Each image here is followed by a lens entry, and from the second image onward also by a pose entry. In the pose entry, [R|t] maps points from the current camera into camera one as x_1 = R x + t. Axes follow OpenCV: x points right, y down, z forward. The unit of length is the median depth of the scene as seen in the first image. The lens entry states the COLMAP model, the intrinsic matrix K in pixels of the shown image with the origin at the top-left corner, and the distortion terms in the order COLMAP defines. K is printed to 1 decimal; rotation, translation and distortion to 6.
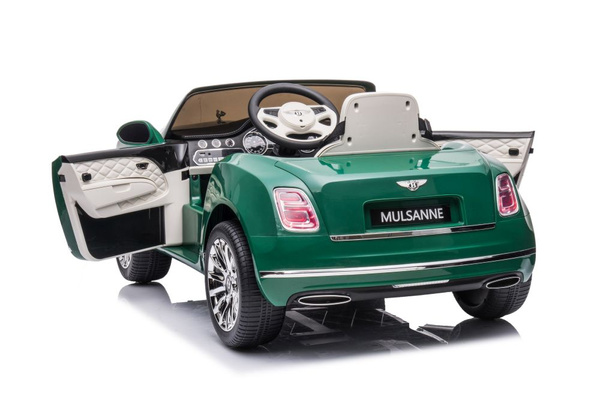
lens RADIAL K [[1121.7, 0, 300.0], [0, 1121.7, 200.0], [0, 0, 1]] dist [0.051255, 0.070481]
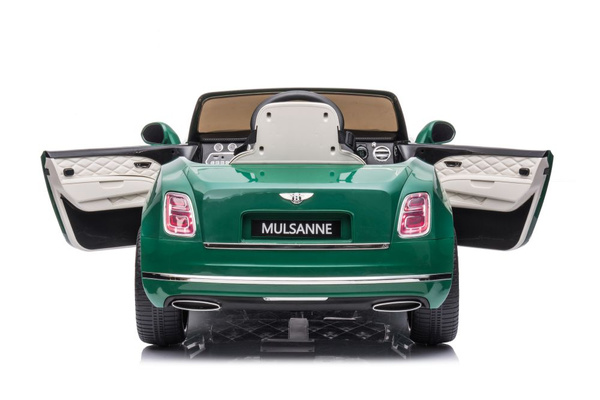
lens RADIAL K [[1121.7, 0, 300.0], [0, 1121.7, 200.0], [0, 0, 1]] dist [0.051255, 0.070481]
pose [[0.935011, 0.064684, -0.348669, 0.414748], [-0.065225, 0.997818, 0.010200, -0.020237], [0.348569, 0.013205, 0.937190, 0.073783]]
